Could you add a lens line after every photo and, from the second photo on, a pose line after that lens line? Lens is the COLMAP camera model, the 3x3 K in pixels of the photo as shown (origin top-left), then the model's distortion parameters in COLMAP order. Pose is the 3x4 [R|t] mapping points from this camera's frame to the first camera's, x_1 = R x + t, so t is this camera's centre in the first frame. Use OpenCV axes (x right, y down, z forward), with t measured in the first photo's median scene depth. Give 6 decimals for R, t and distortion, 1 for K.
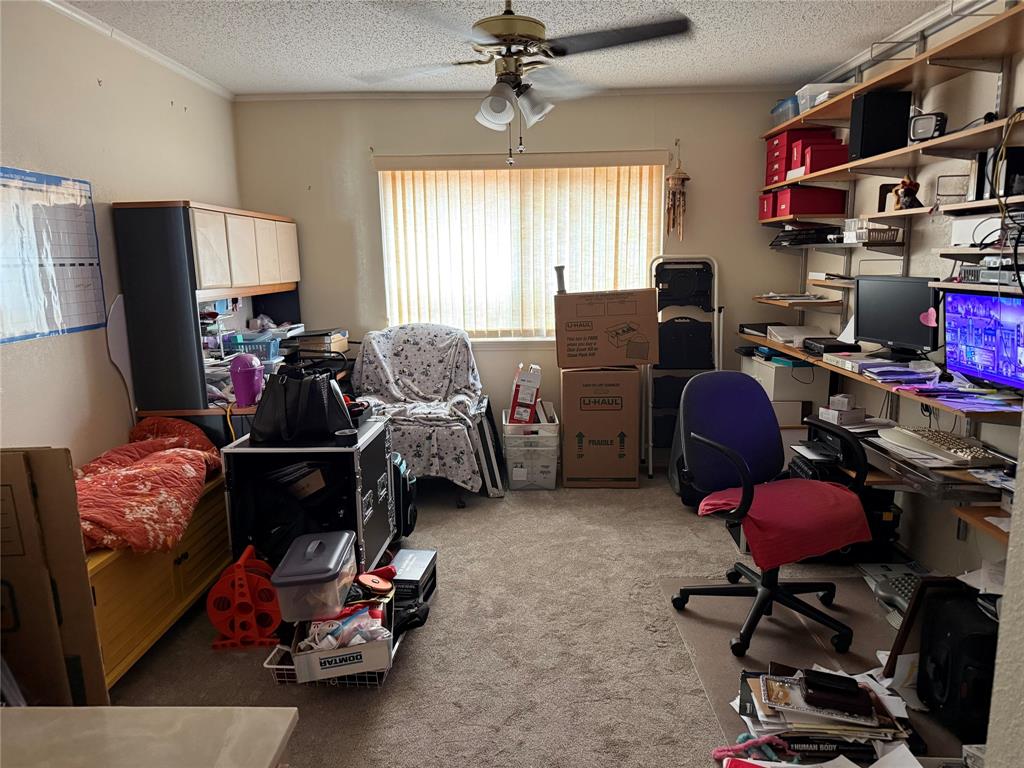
lens RADIAL K [[702.6, 0, 514.8], [0, 702.6, 383.9], [0, 0, 1]] dist [0.100543, -0.150342]
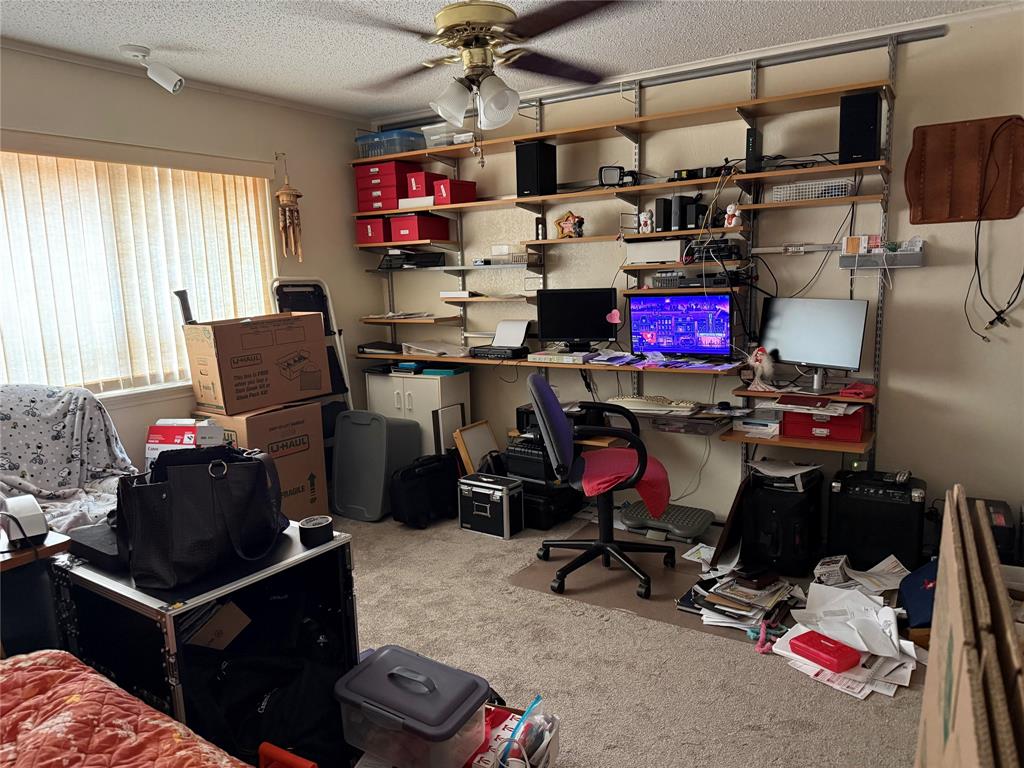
lens RADIAL K [[702.6, 0, 514.8], [0, 702.6, 383.9], [0, 0, 1]] dist [0.100543, -0.150342]
pose [[0.532353, -0.131642, 0.836224, -0.441811], [0.171962, 0.984055, 0.045441, -0.039122], [-0.828872, 0.119608, 0.546502, 0.285414]]
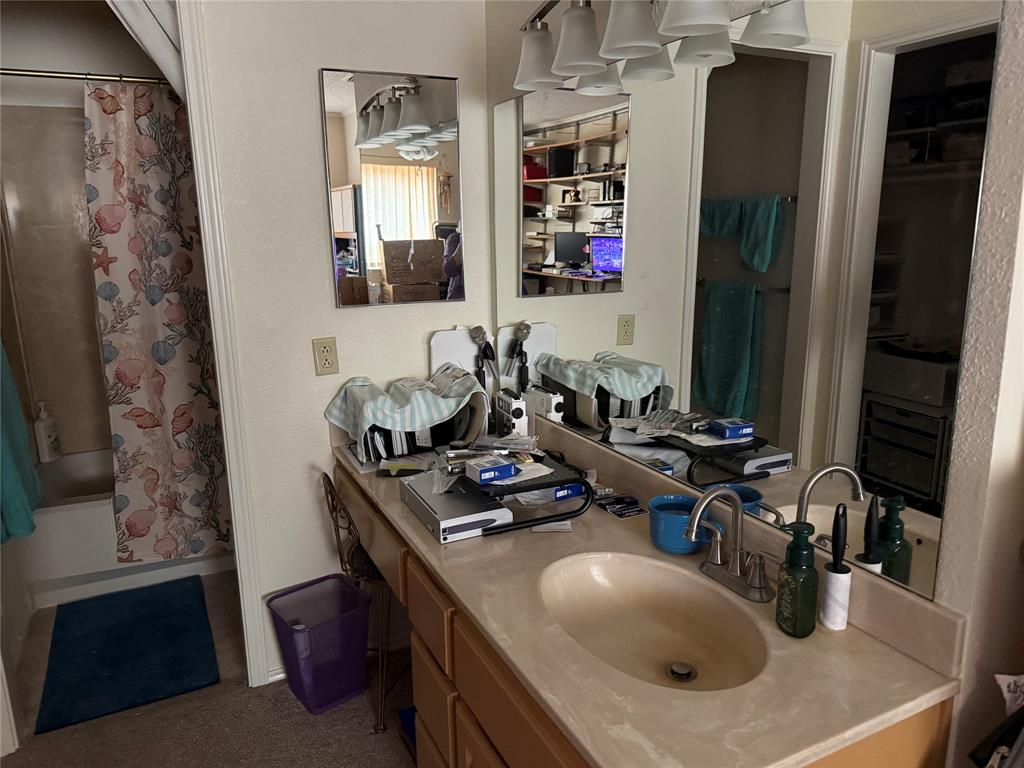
lens RADIAL K [[702.6, 0, 514.8], [0, 702.6, 383.9], [0, 0, 1]] dist [0.100543, -0.150342]
pose [[0.856505, -0.082338, 0.509529, -0.572742], [0.065267, 0.996547, 0.051327, 0.145529], [-0.511996, -0.010707, 0.858921, -0.602589]]
